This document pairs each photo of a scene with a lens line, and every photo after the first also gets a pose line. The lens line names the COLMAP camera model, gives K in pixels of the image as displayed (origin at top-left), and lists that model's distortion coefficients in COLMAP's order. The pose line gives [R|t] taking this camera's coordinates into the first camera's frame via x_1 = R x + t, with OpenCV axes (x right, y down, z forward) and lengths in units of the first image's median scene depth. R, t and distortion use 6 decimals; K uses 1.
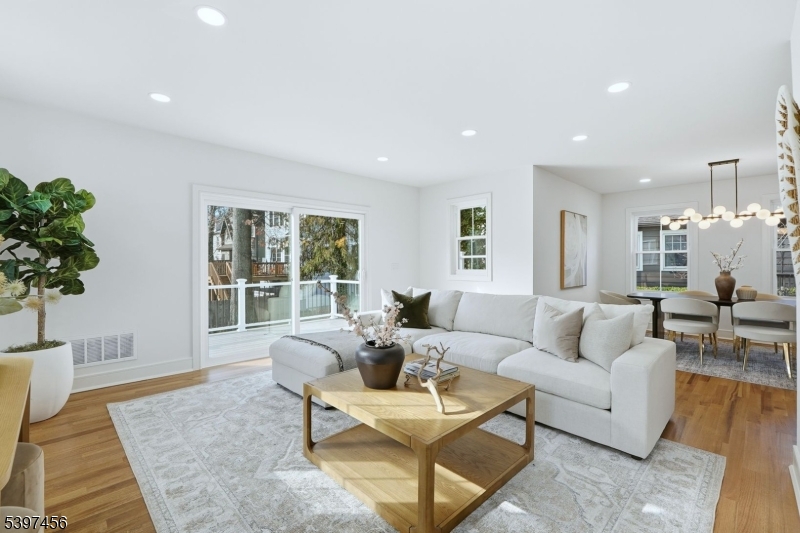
lens RADIAL K [[346.9, 0, 400.0], [0, 346.9, 261.8], [0, 0, 1]] dist [0.000257, 0.000141]
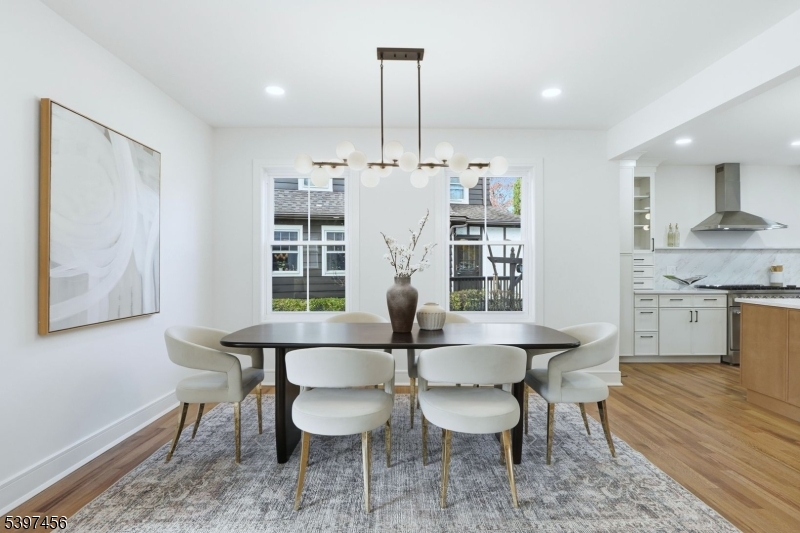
lens RADIAL K [[346.9, 0, 400.0], [0, 346.9, 261.8], [0, 0, 1]] dist [0.000257, 0.000141]
pose [[0.673674, 0.012429, 0.738924, 0.541734], [0.001728, 0.999829, -0.018393, 0.015970], [-0.739027, 0.013668, 0.673538, 0.636626]]
